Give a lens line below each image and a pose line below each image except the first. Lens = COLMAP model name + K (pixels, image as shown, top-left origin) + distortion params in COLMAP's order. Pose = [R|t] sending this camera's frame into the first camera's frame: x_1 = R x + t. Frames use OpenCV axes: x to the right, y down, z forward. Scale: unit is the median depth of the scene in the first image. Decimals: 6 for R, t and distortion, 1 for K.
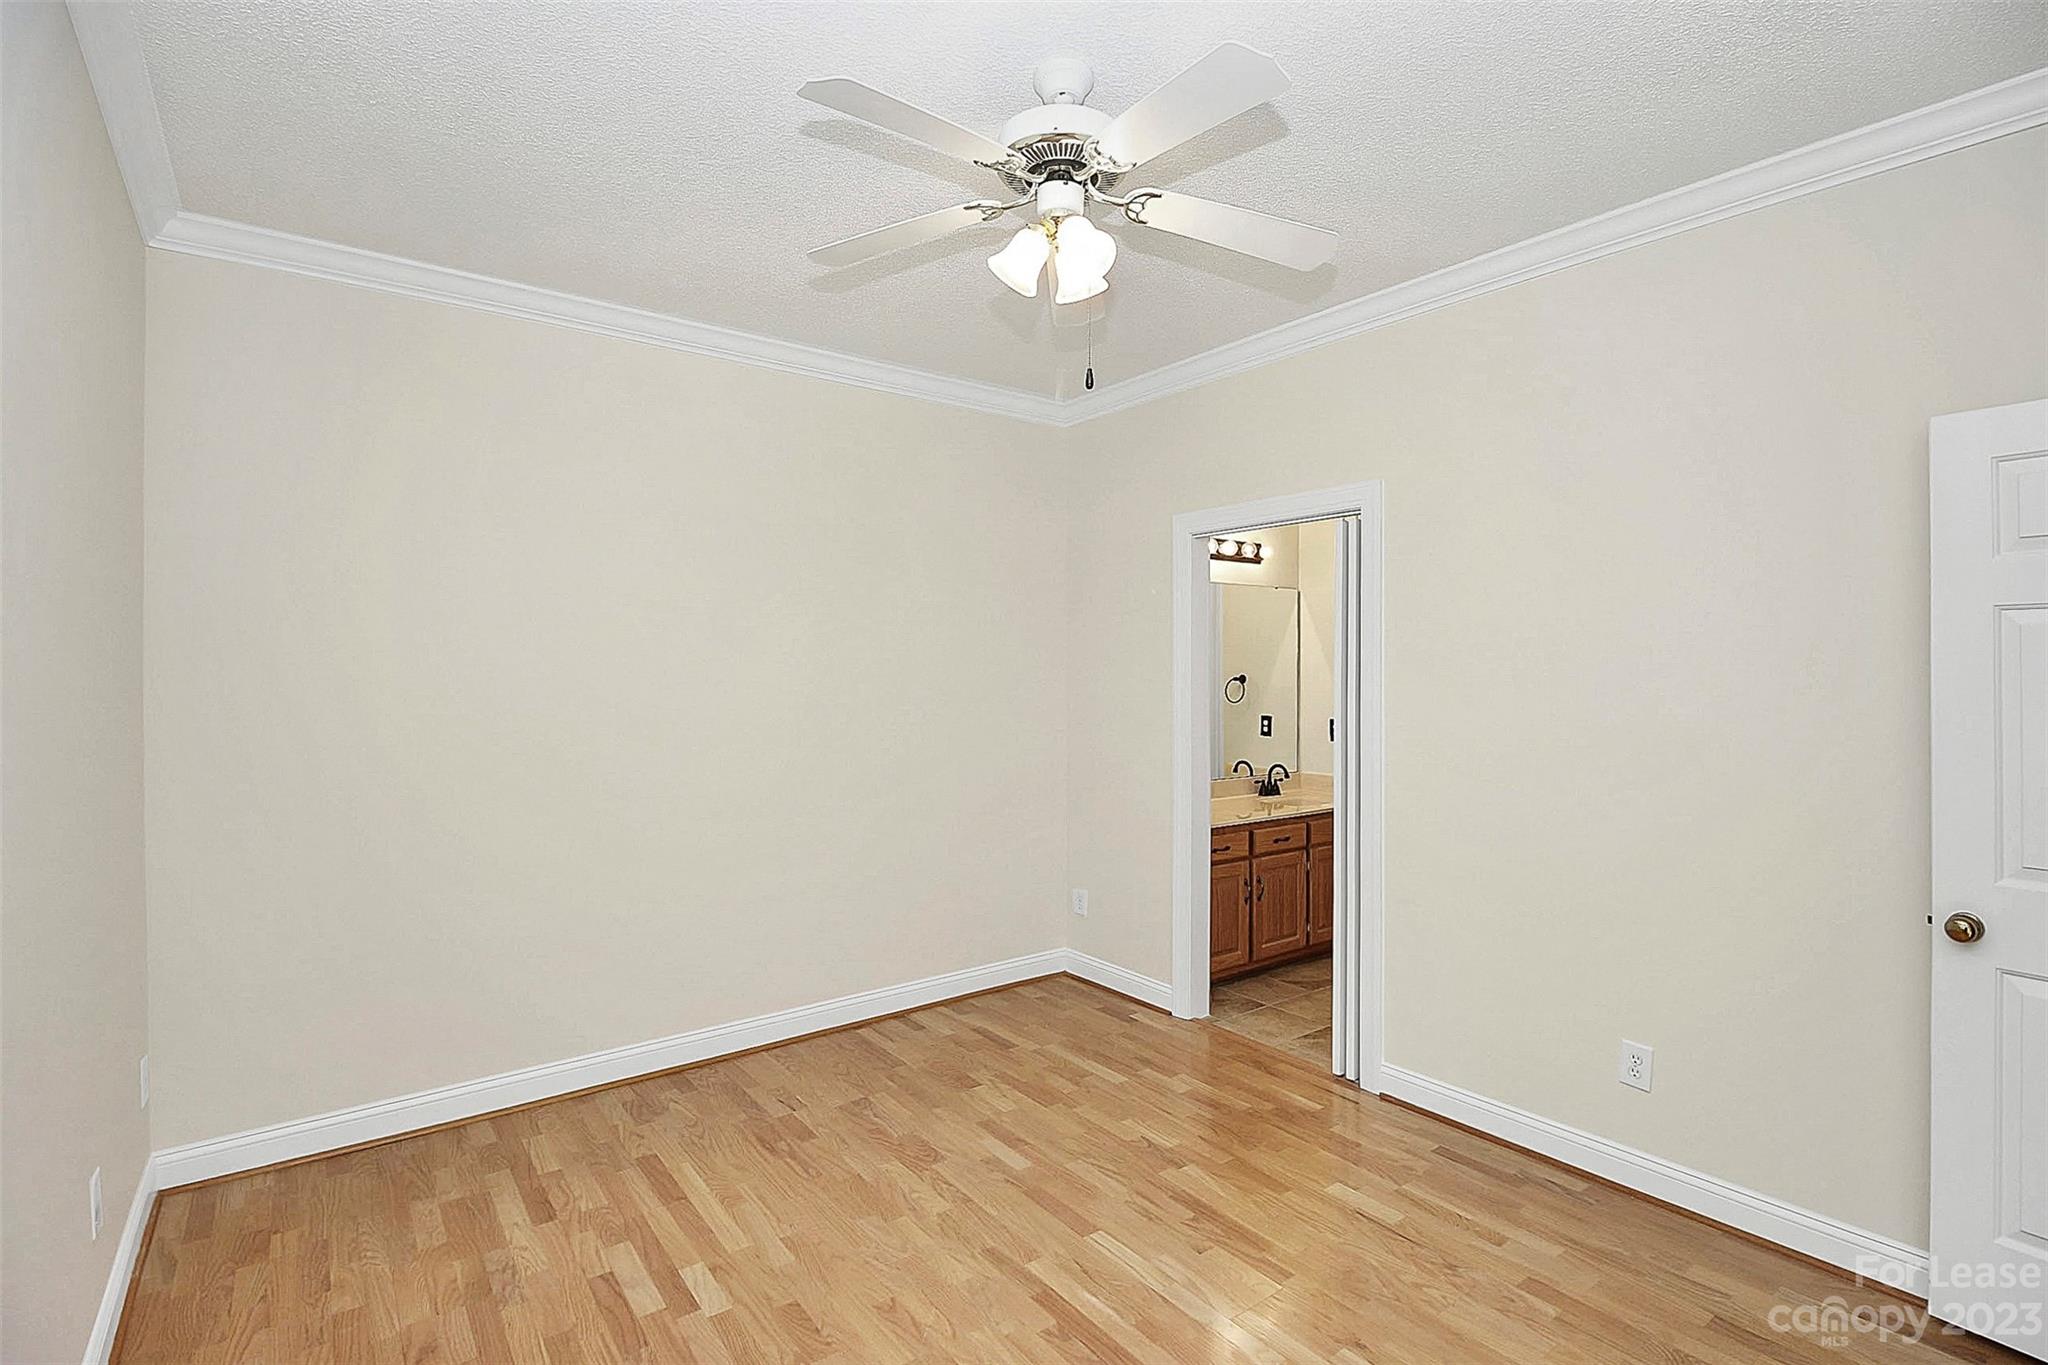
lens RADIAL K [[962.3, 0, 1025.4], [0, 962.3, 679.2], [0, 0, 1]] dist [-0.012372, -0.006438]
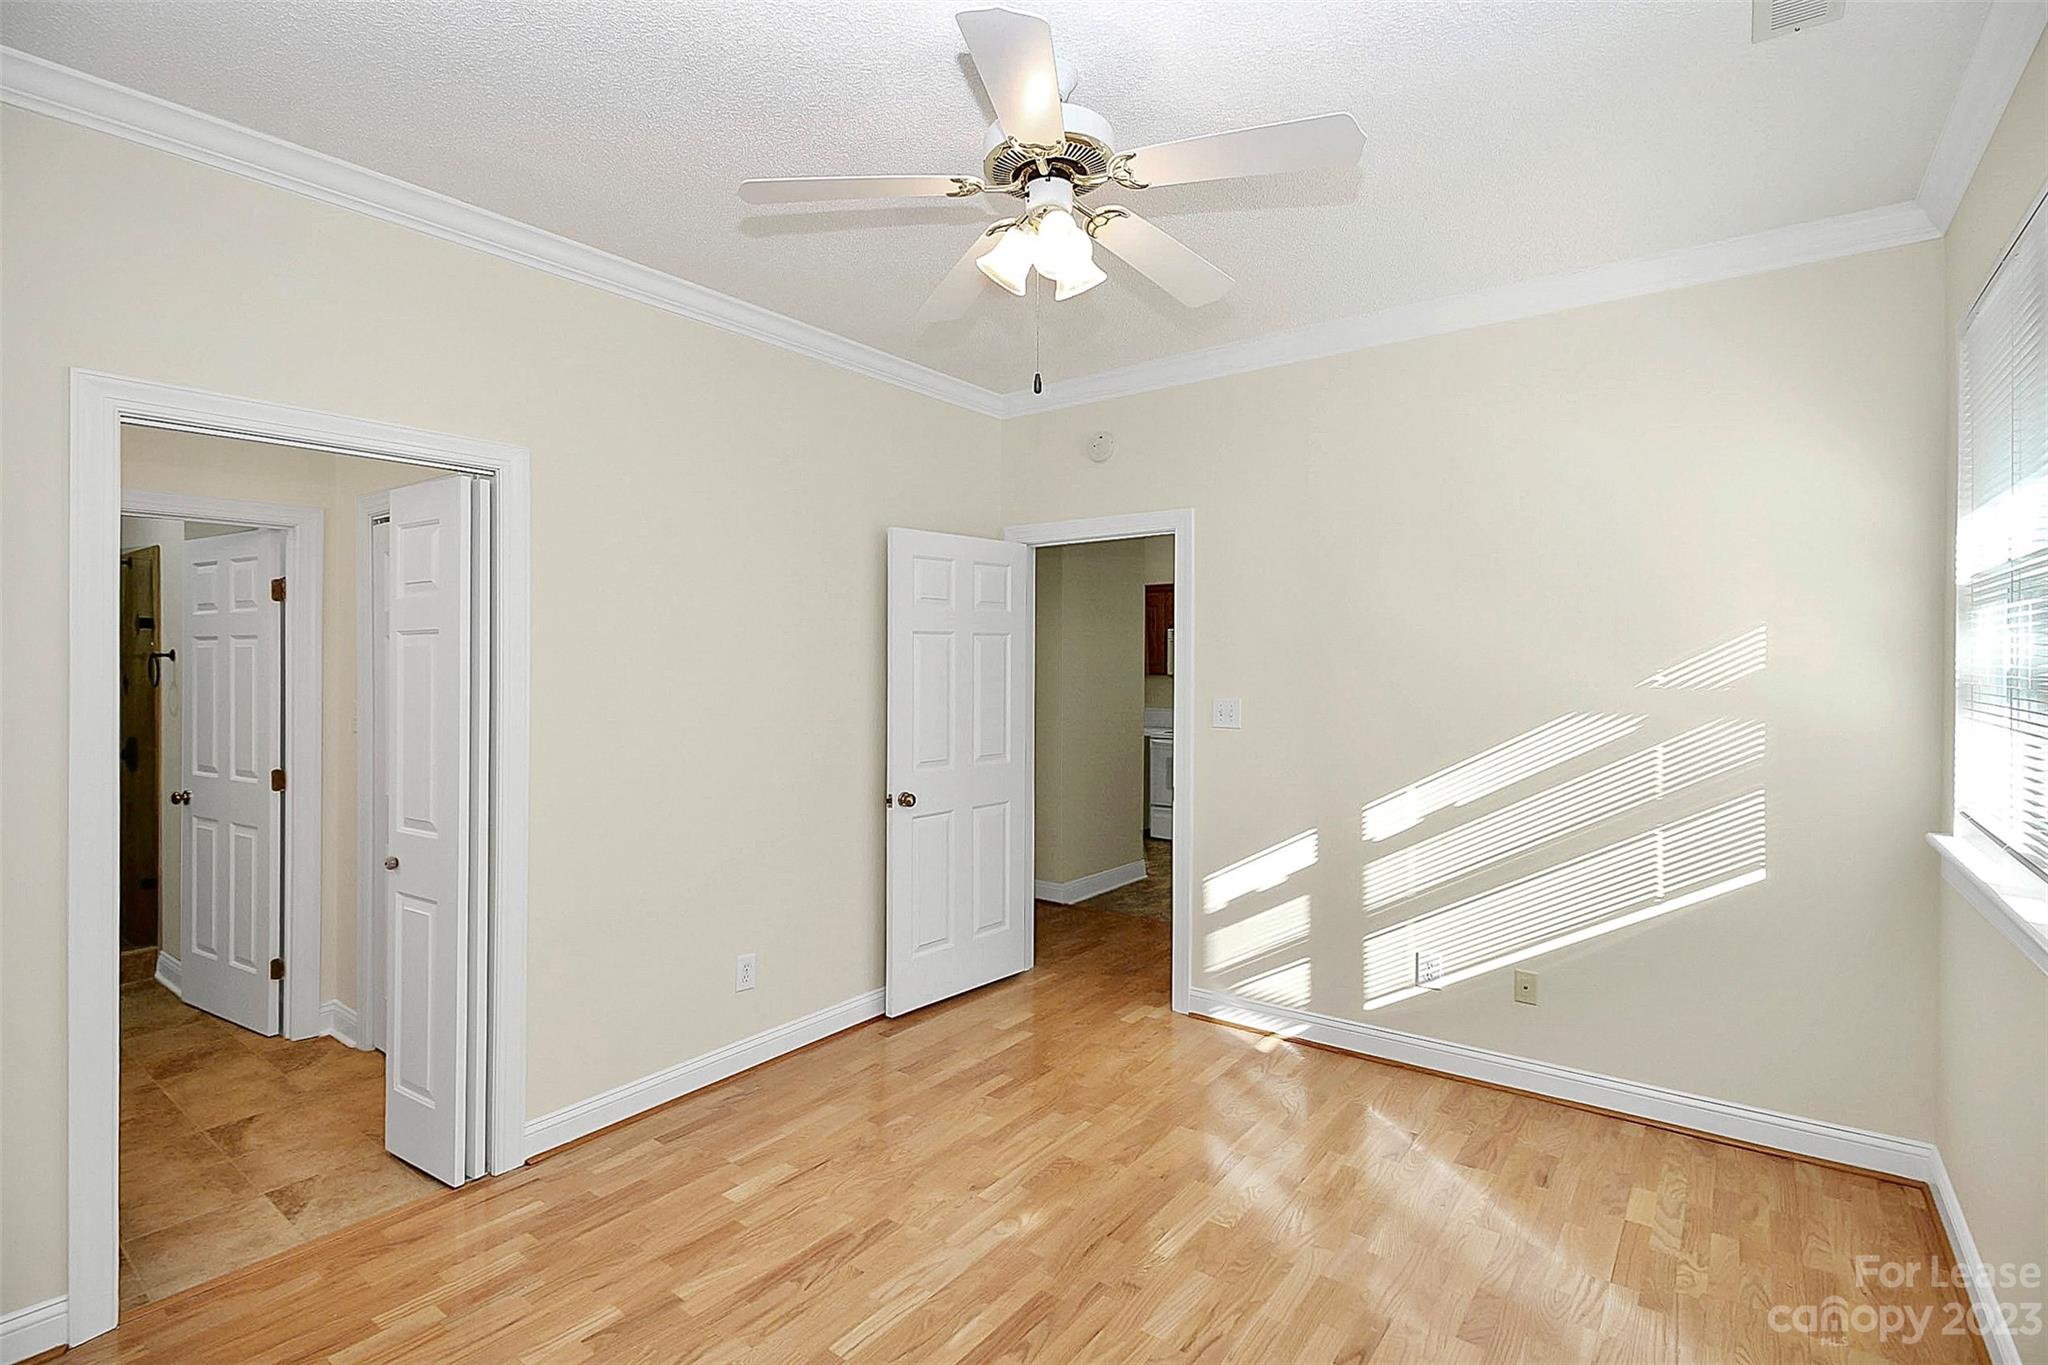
lens RADIAL K [[962.3, 0, 1017.6], [0, 962.3, 674.7], [0, 0, 1]] dist [-0.012372, -0.006438]
pose [[-0.267966, -0.012955, 0.963341, -0.649479], [0.017339, 0.999683, 0.018267, -0.012179], [-0.963272, 0.021598, -0.267656, 0.915387]]
